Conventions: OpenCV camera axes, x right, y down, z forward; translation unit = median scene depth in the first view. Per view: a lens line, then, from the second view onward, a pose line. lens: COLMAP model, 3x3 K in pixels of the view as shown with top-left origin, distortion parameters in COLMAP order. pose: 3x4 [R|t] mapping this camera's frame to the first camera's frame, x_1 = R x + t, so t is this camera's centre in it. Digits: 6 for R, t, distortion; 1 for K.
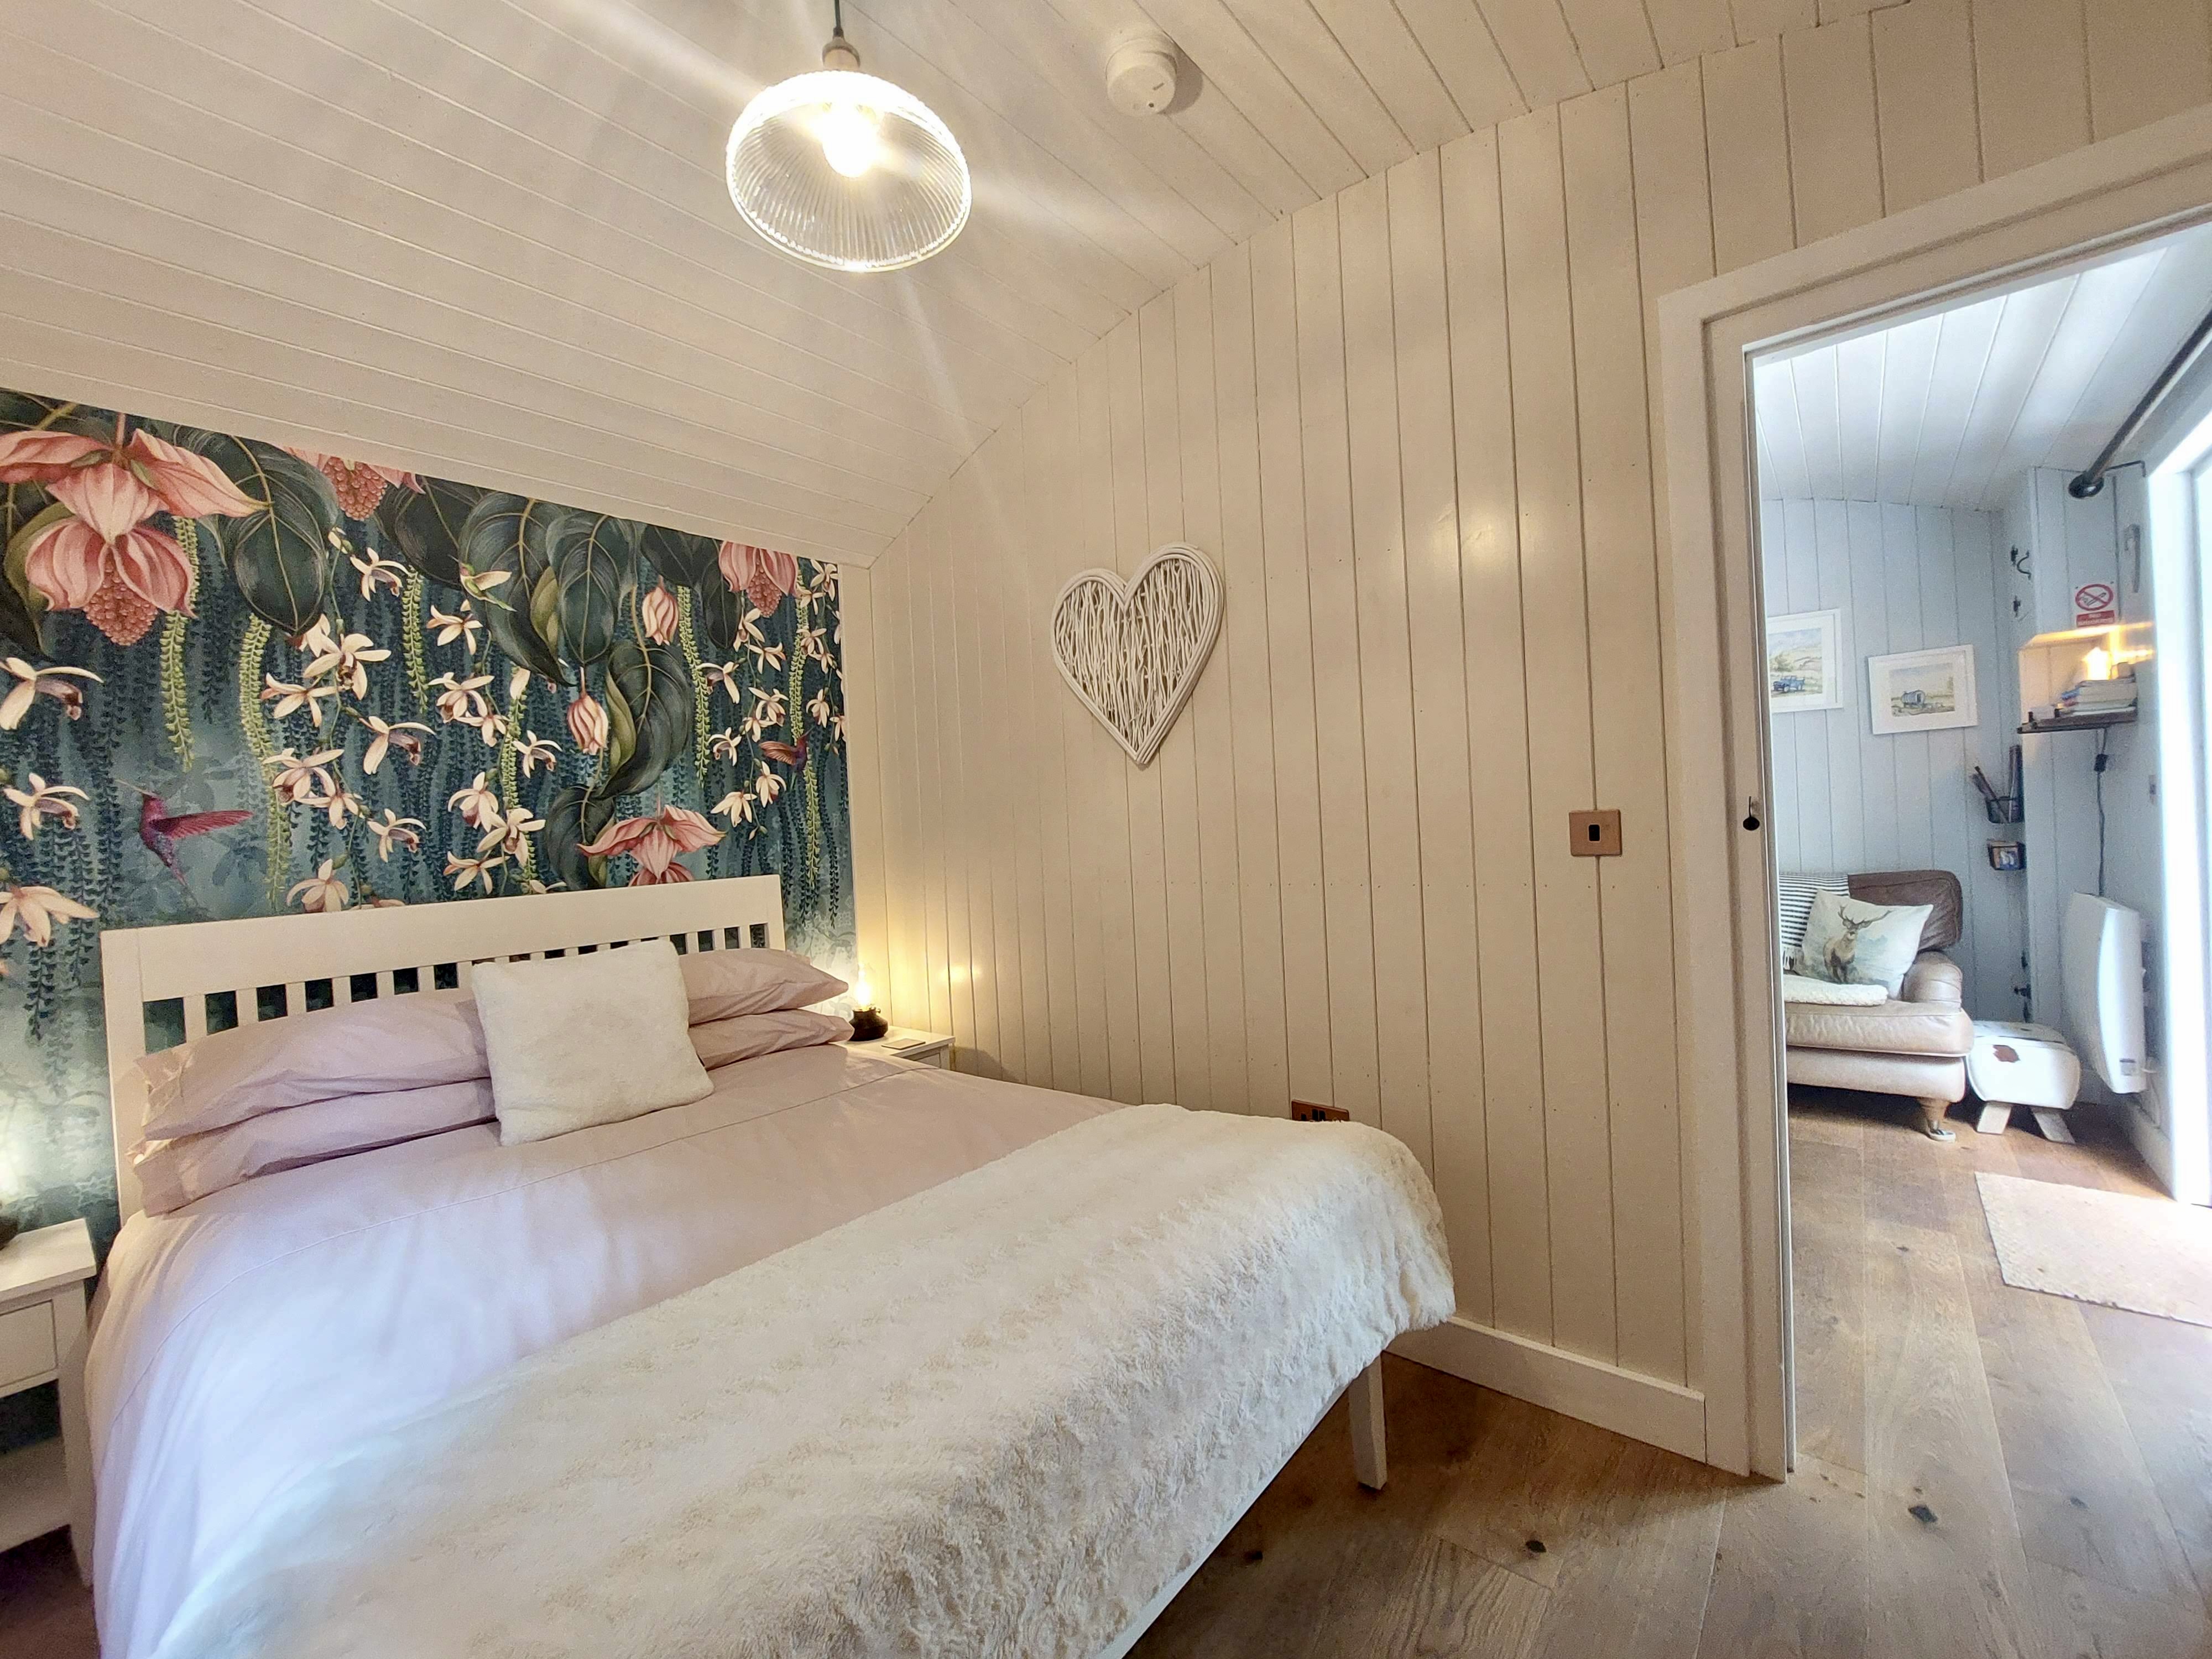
lens RADIAL K [[897.6, 0, 1106.0], [0, 897.6, 829.5], [0, 0, 1]] dist [-0.038848, 0.010008]
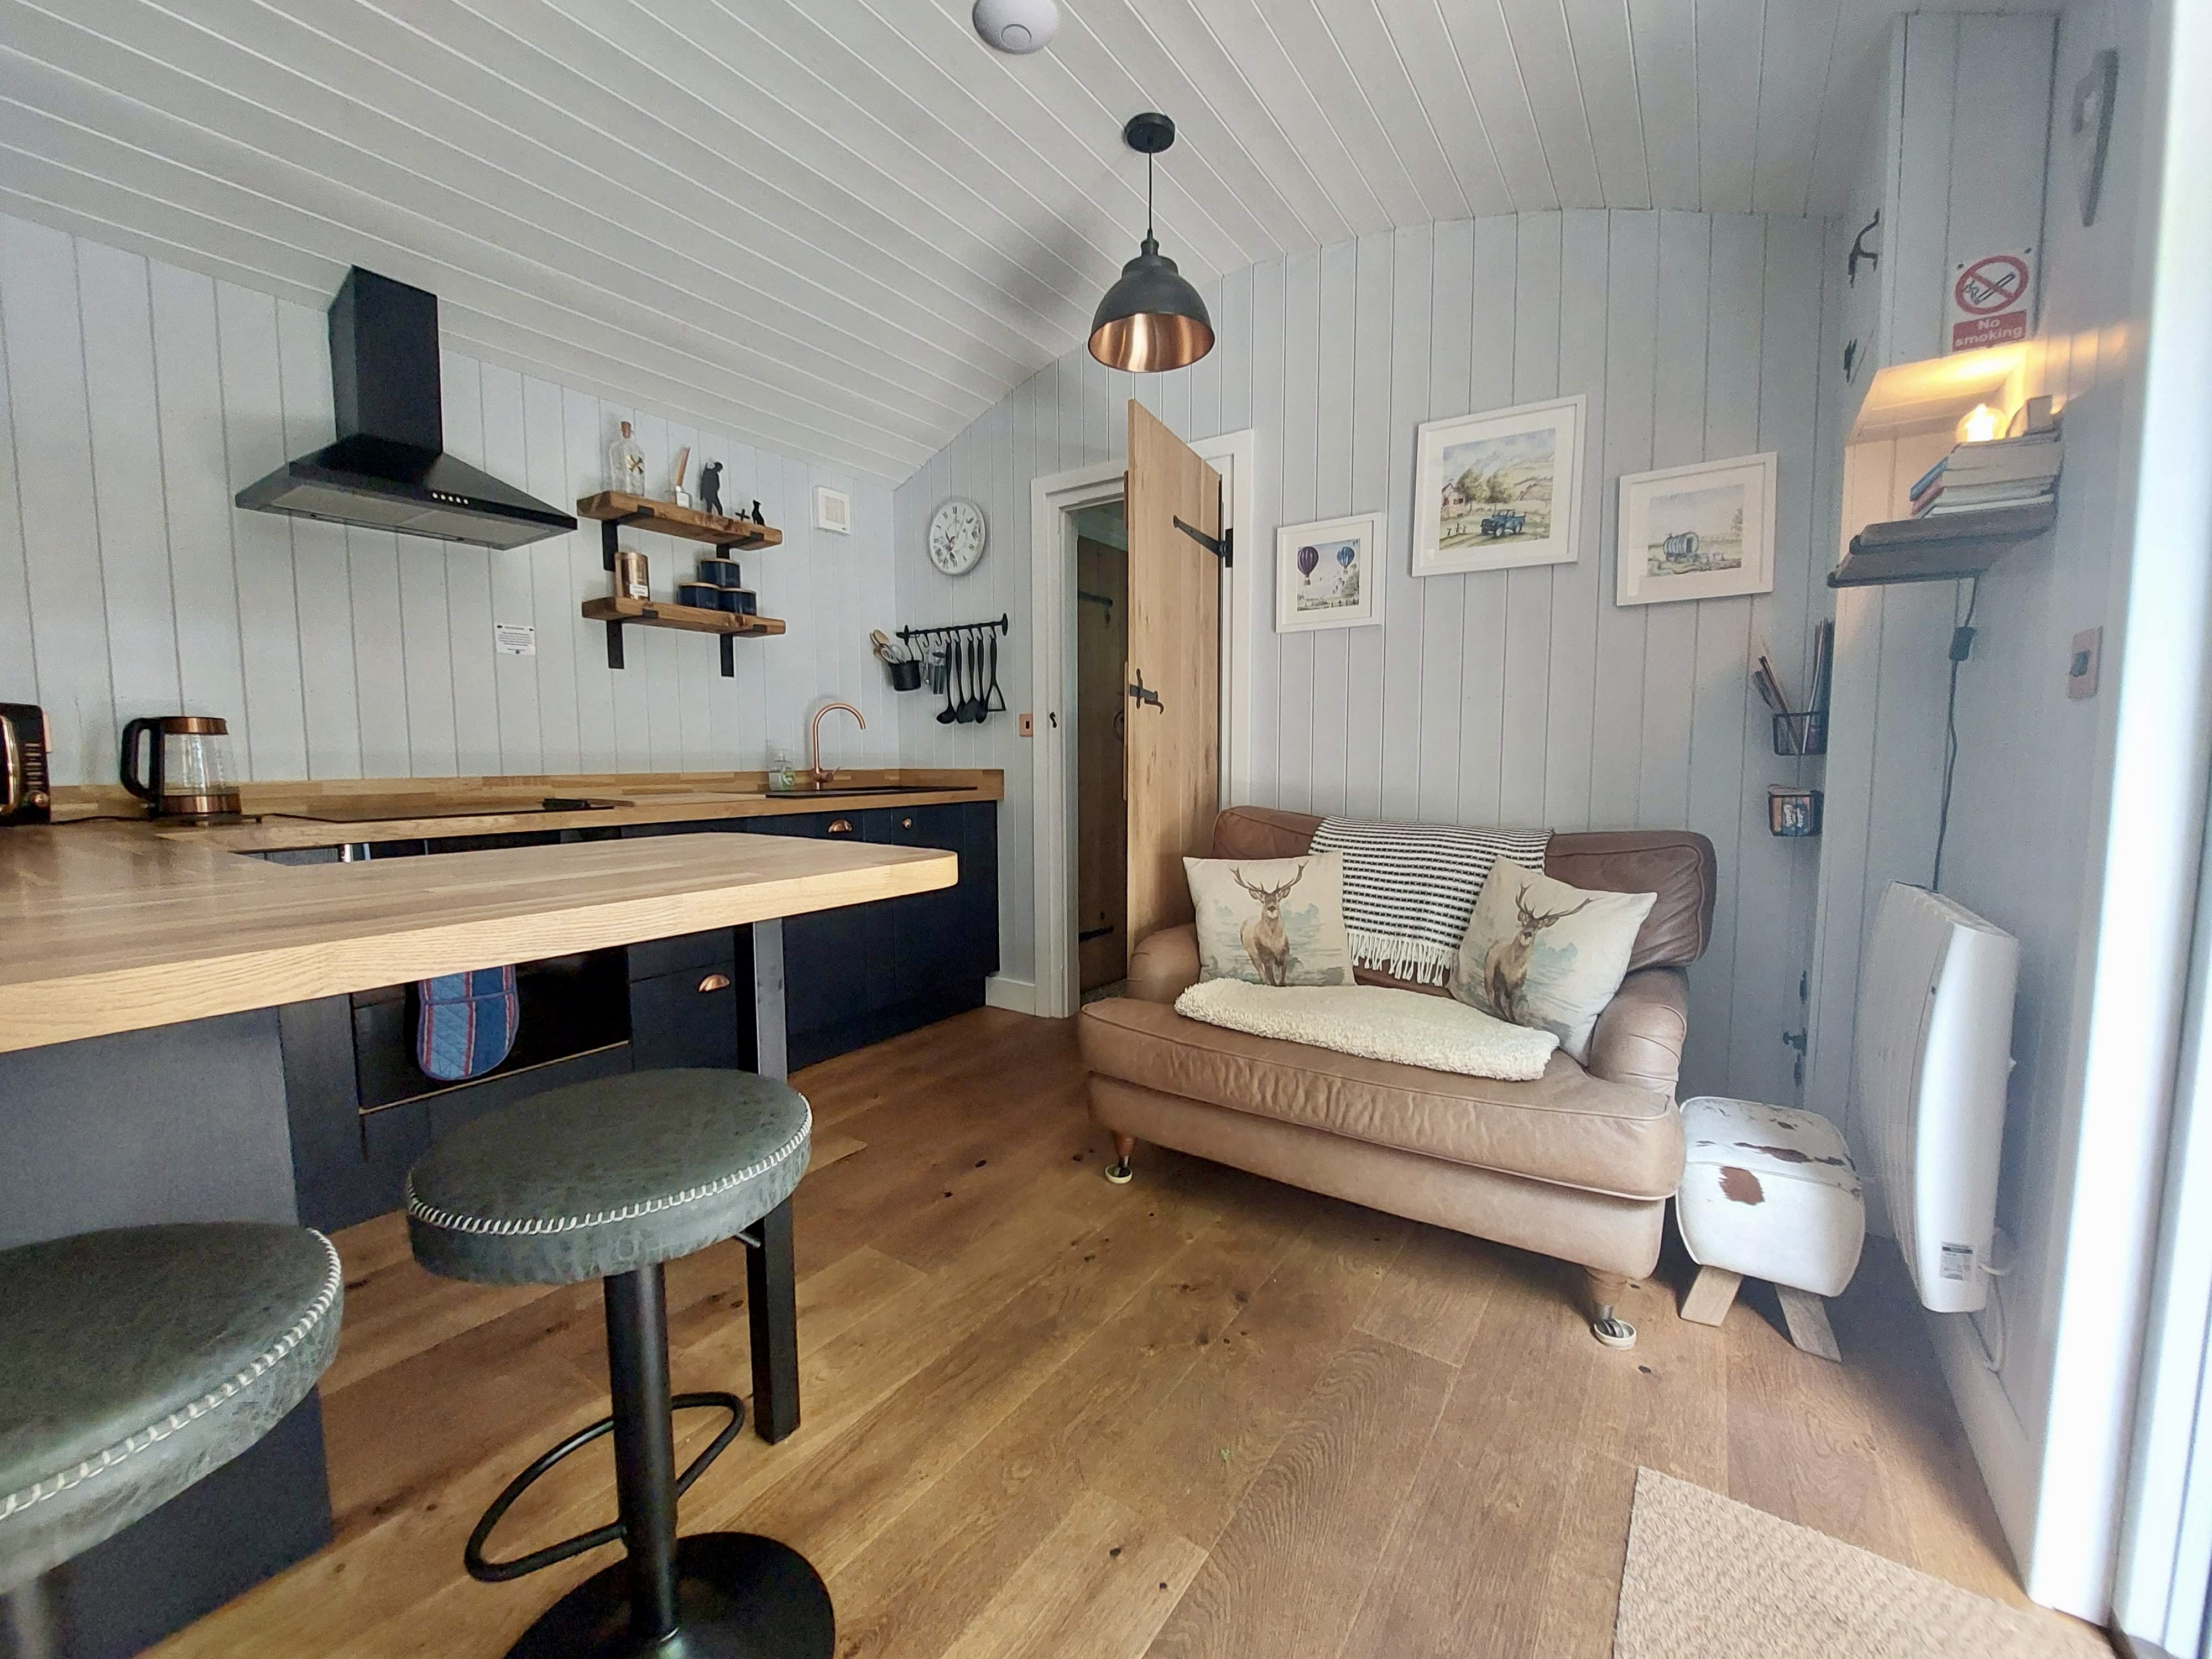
lens RADIAL K [[886.8, 0, 1106.0], [0, 886.8, 829.5], [0, 0, 1]] dist [-0.015068, 0.000177]
pose [[0.993219, 0.038651, 0.109645, 0.538962], [-0.046470, 0.996487, 0.069678, 0.023547], [-0.106567, -0.074301, 0.991526, 0.487535]]
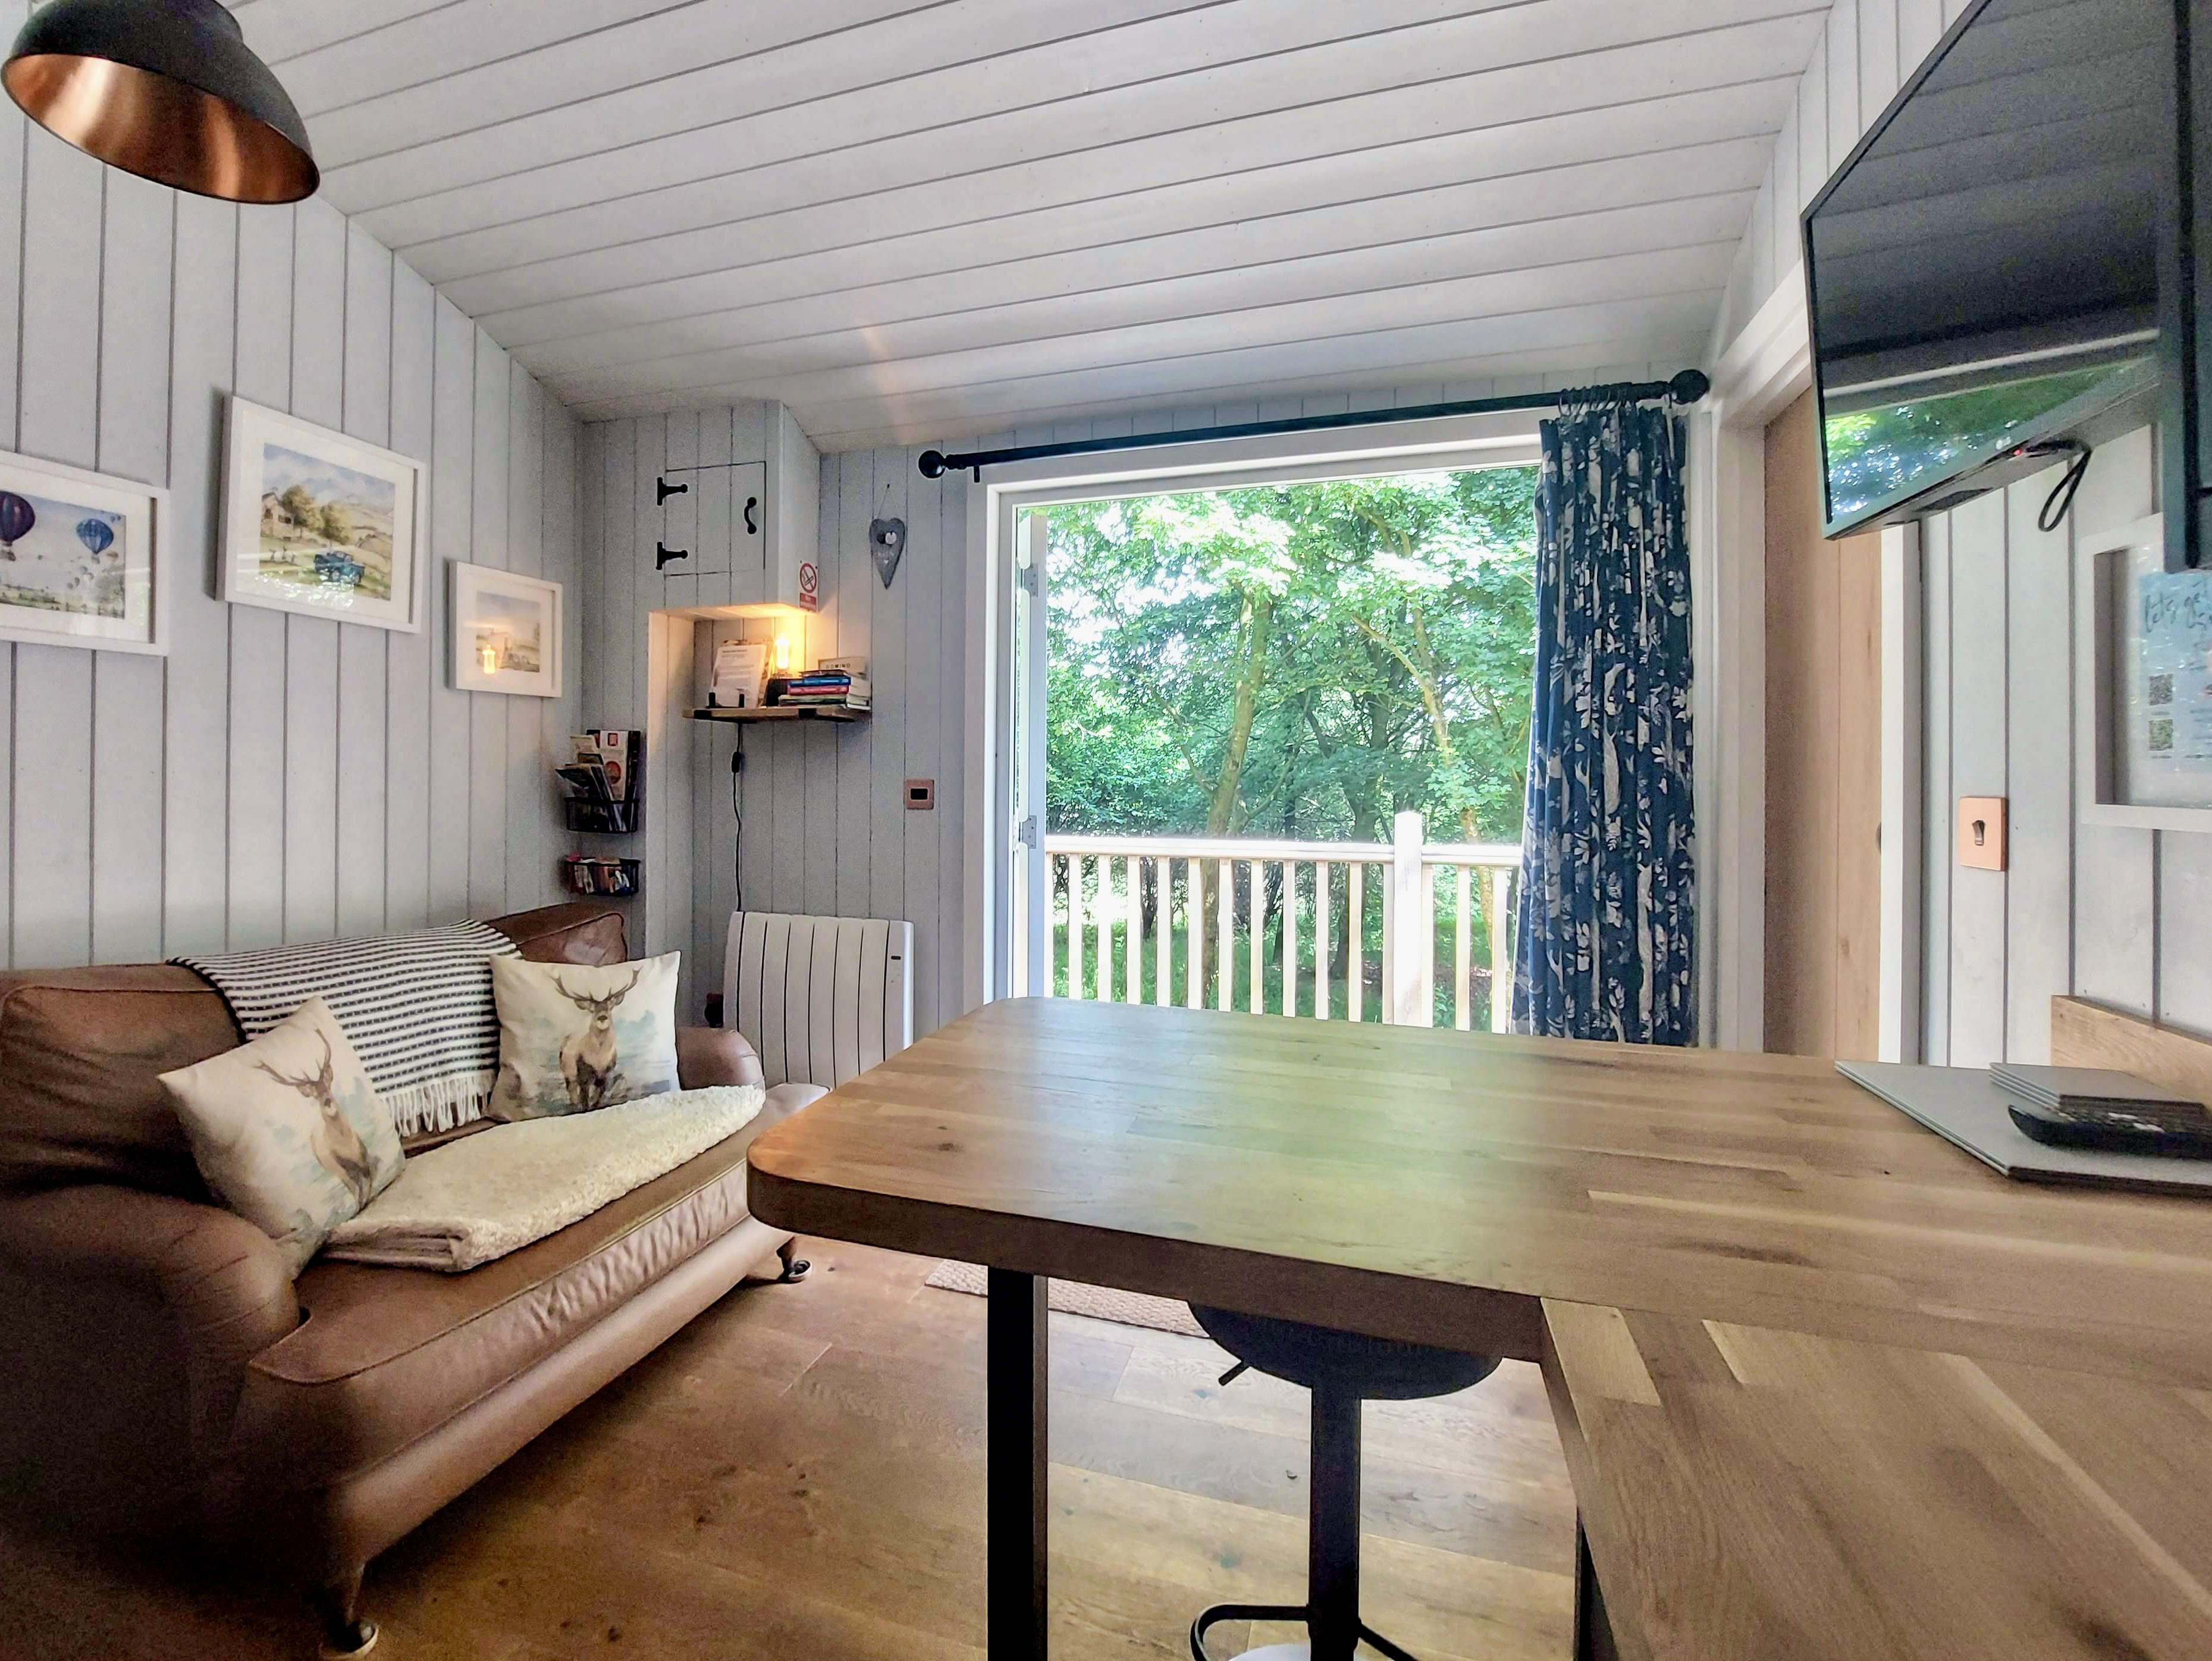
lens RADIAL K [[940.9, 0, 1080.8], [0, 940.9, 777.0], [0, 0, 1]] dist [0.000163, 0.000022]
pose [[-0.390875, 0.052053, 0.918971, 0.131940], [0.019896, 0.998644, -0.048103, -0.009298], [-0.920229, -0.000518, -0.391381, 1.000945]]
